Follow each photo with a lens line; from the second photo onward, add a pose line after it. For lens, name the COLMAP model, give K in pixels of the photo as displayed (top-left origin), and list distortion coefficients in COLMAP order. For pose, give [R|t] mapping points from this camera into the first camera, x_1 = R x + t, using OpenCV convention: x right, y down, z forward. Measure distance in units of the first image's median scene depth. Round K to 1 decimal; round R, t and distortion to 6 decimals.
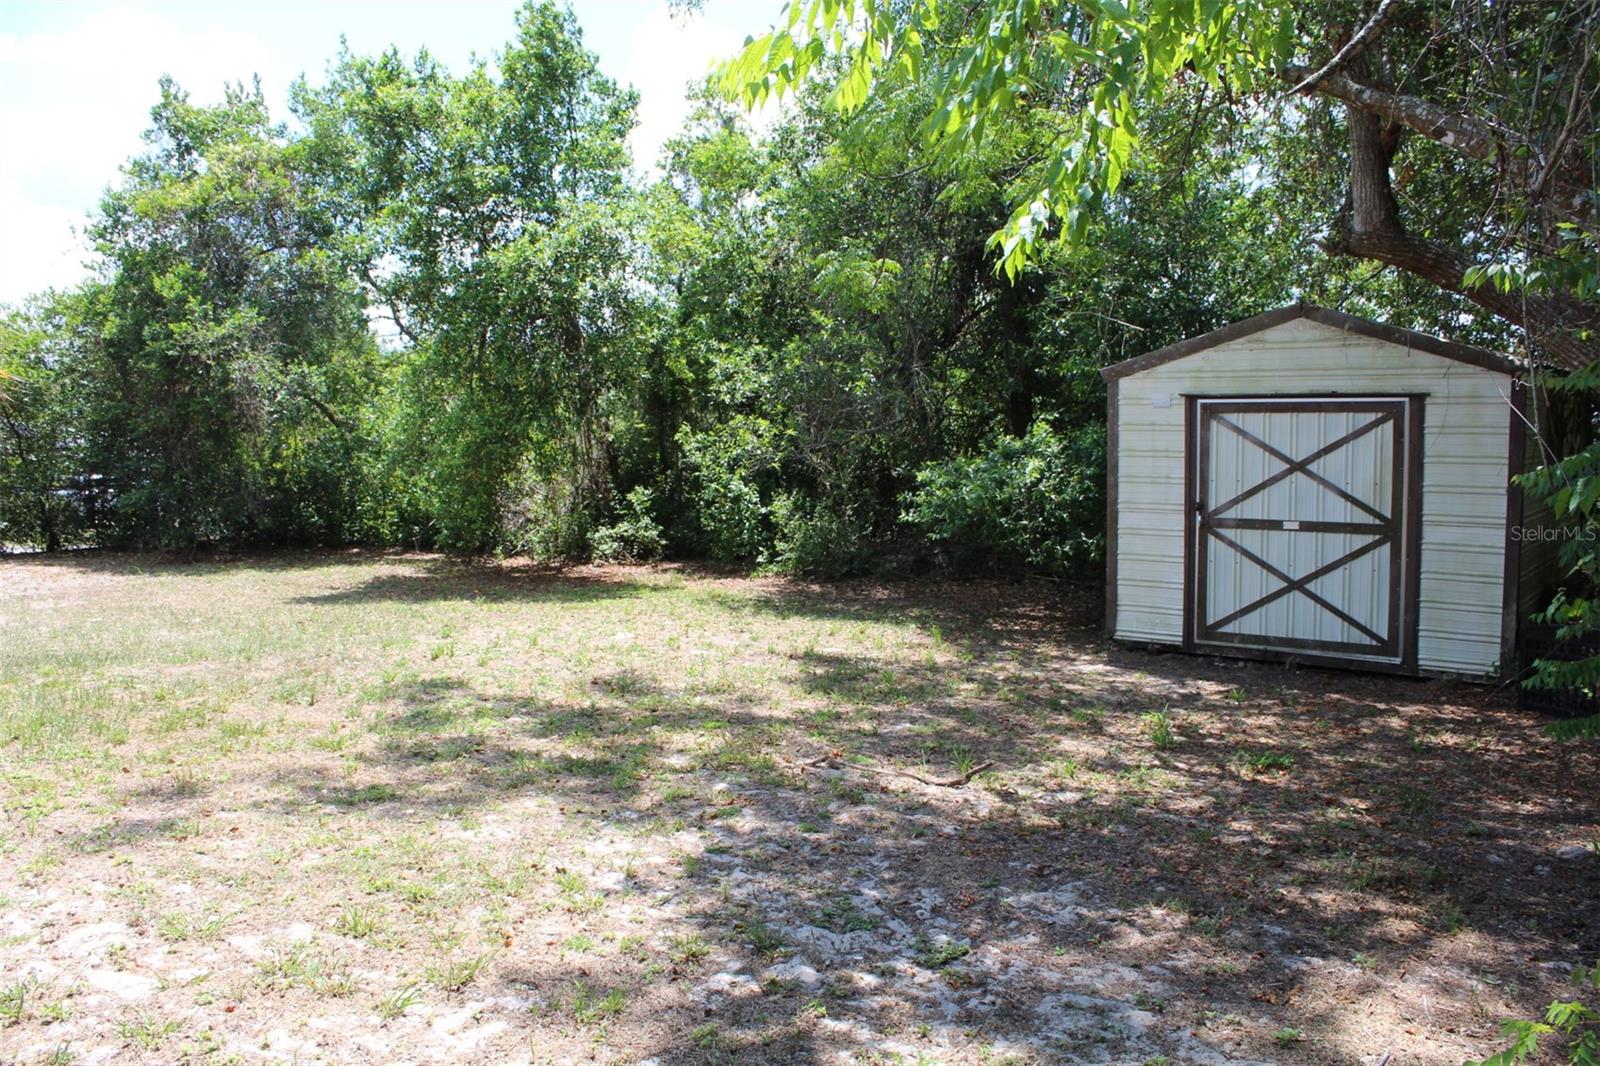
lens RADIAL K [[1317.6, 0, 803.0], [0, 1317.6, 547.8], [0, 0, 1]] dist [-0.158867, 0.134617]
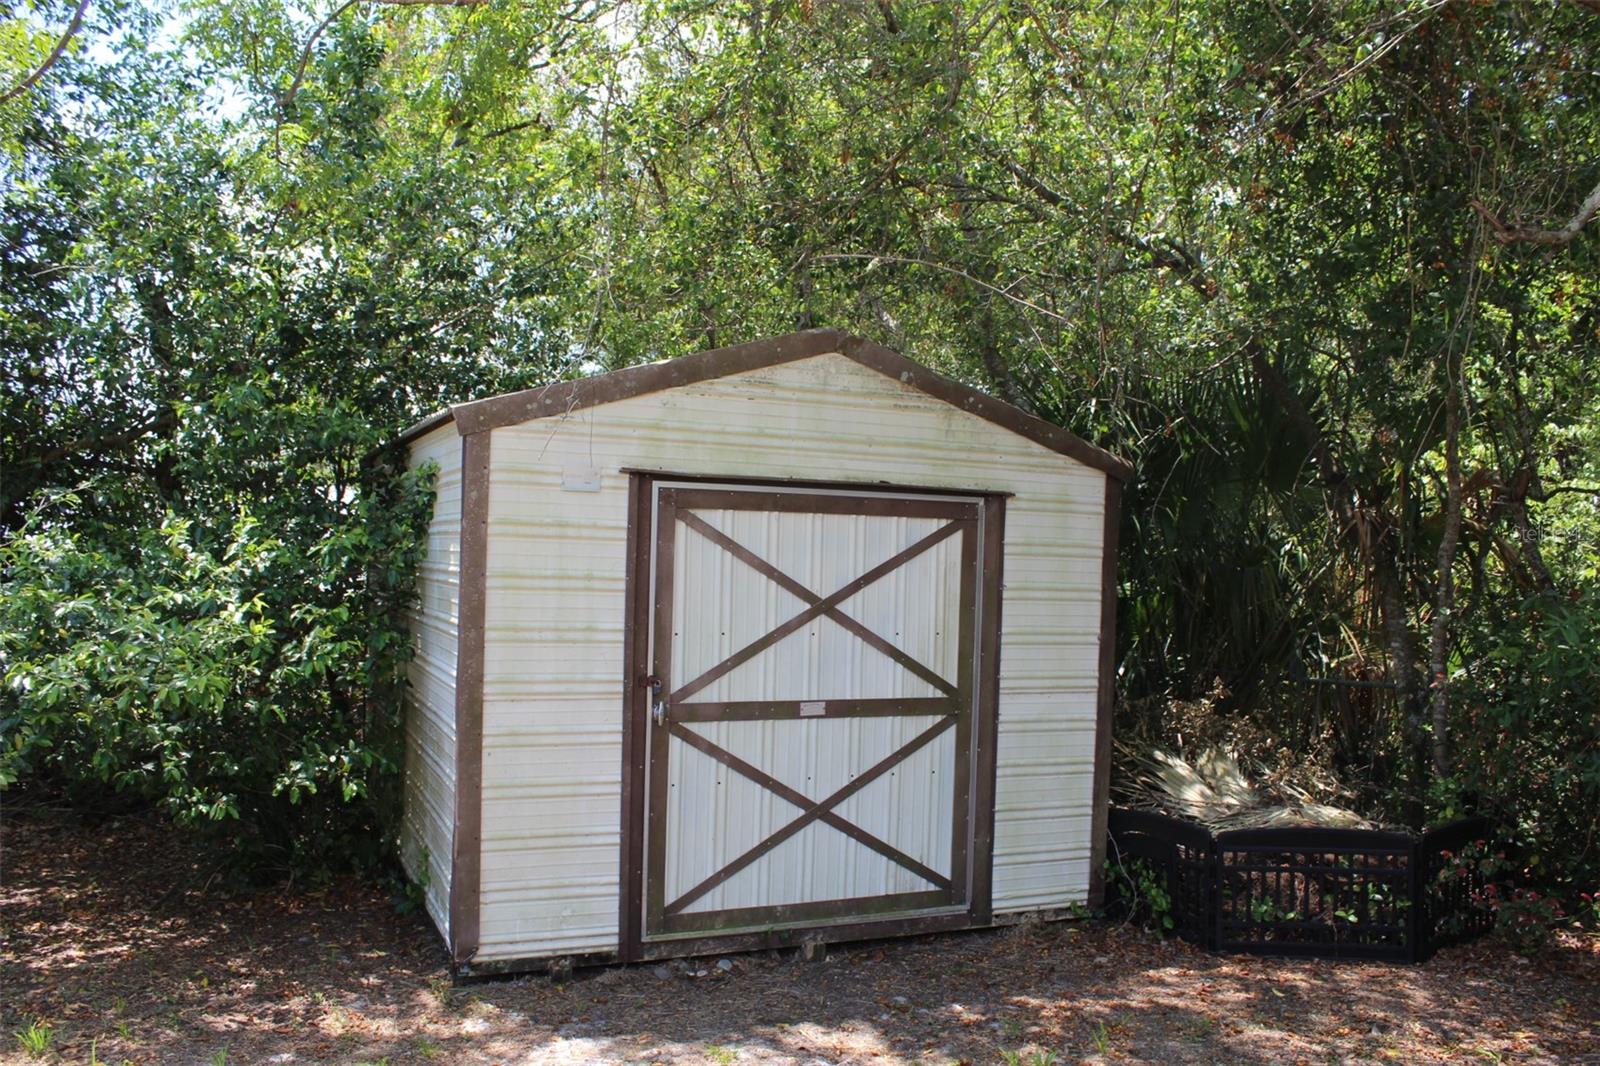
lens RADIAL K [[1317.6, 0, 803.0], [0, 1317.6, 547.8], [0, 0, 1]] dist [-0.158867, 0.134617]
pose [[0.476435, 0.027206, 0.878789, -0.139959], [0.051494, 0.996942, -0.058782, -0.054768], [-0.877700, 0.073258, 0.473577, 0.723570]]
